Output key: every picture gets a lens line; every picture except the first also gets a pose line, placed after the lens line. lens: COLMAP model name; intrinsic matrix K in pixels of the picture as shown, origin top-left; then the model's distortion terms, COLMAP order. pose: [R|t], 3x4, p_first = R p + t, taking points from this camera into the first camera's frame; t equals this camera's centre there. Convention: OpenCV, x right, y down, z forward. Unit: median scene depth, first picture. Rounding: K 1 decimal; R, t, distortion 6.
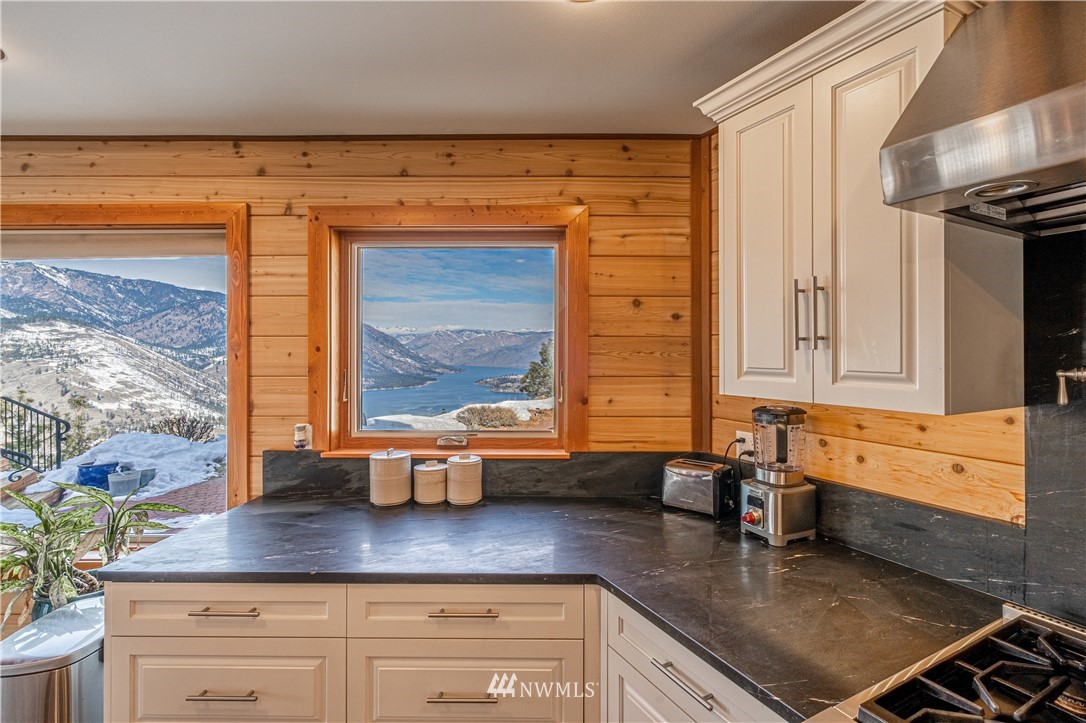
lens RADIAL K [[527.6, 0, 577.7], [0, 527.6, 352.2], [0, 0, 1]] dist [-0.001103, 0.000057]
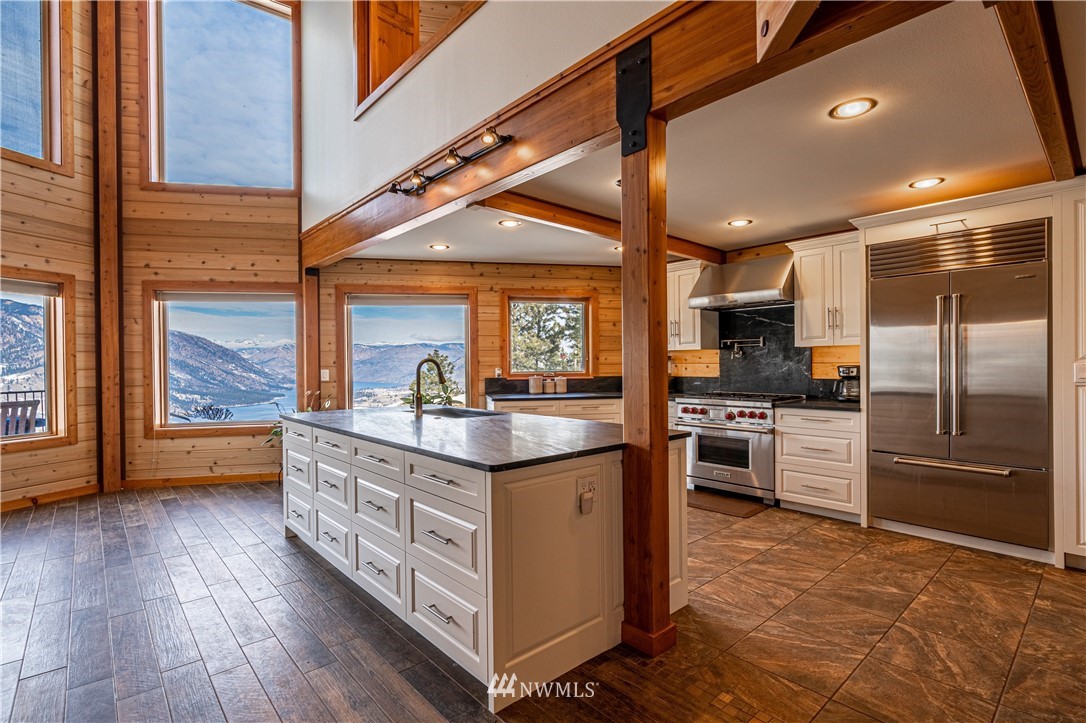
lens RADIAL K [[527.6, 0, 542.2], [0, 527.6, 364.8], [0, 0, 1]] dist [-0.001103, 0.000057]
pose [[0.980806, -0.009231, 0.194770, -0.835124], [0.009339, 0.999956, 0.000367, 0.120899], [-0.194765, 0.001459, 0.980849, -1.735129]]
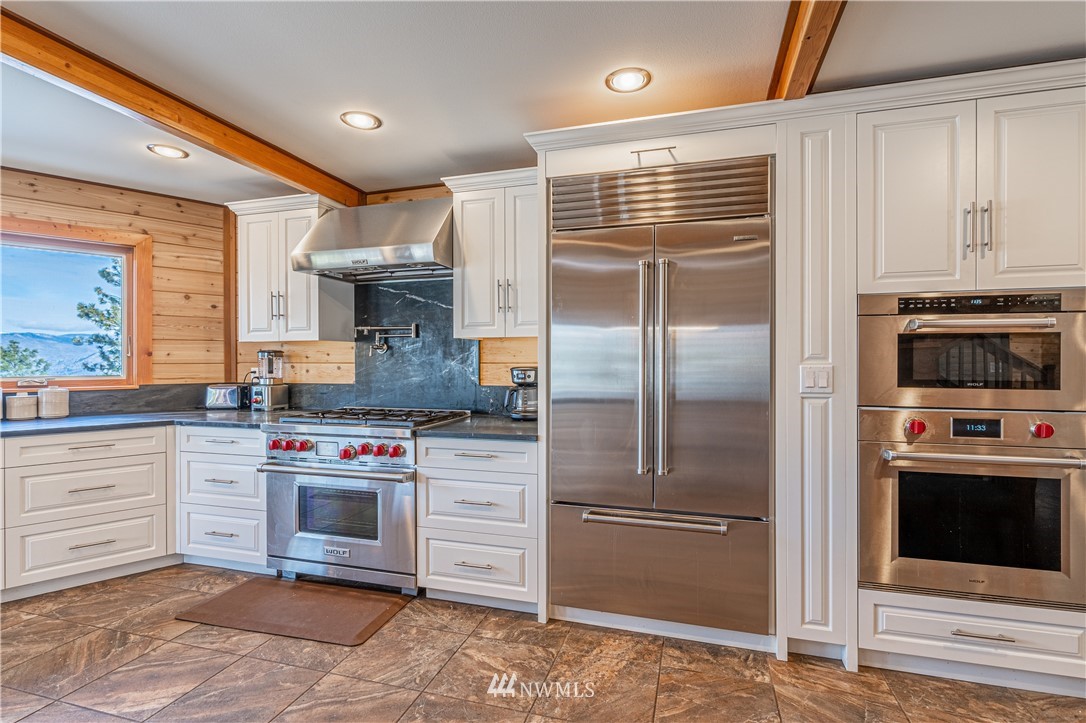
lens RADIAL K [[527.6, 0, 555.2], [0, 527.6, 363.6], [0, 0, 1]] dist [-0.001103, 0.000057]
pose [[0.723516, -0.004613, 0.690292, -0.206698], [0.003900, 0.999989, 0.002595, 0.122885], [-0.690297, 0.000815, 0.723526, -1.059881]]
